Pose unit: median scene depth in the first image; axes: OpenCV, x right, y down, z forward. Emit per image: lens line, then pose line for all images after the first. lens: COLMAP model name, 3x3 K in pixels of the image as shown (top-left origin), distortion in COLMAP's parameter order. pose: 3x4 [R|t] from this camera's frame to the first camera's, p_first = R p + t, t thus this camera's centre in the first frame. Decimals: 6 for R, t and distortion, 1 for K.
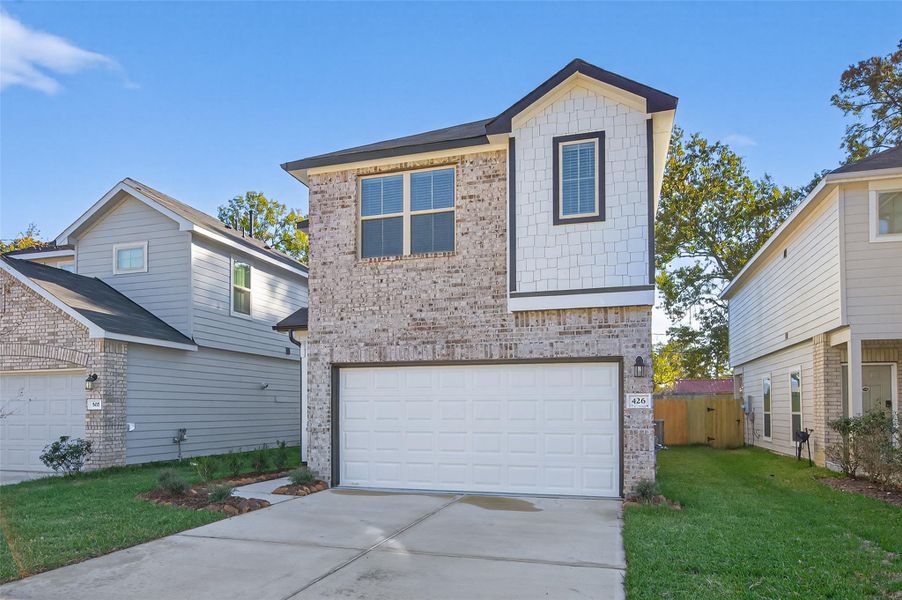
lens RADIAL K [[553.7, 0, 450.7], [0, 553.7, 402.2], [0, 0, 1]] dist [0.000276, -0.001822]
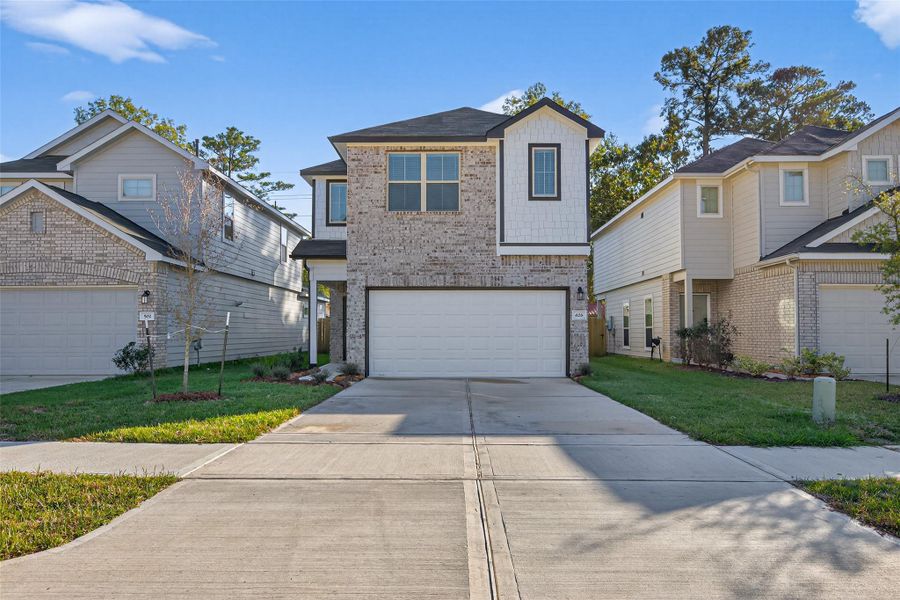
lens RADIAL K [[575.7, 0, 450.6], [0, 575.7, 328.5], [0, 0, 1]] dist [0.003586, 0.001878]
pose [[0.960751, 0.001956, 0.277405, -0.409689], [-0.003060, 0.999989, 0.003544, 0.027297], [-0.277395, -0.004254, 0.960747, -0.421050]]
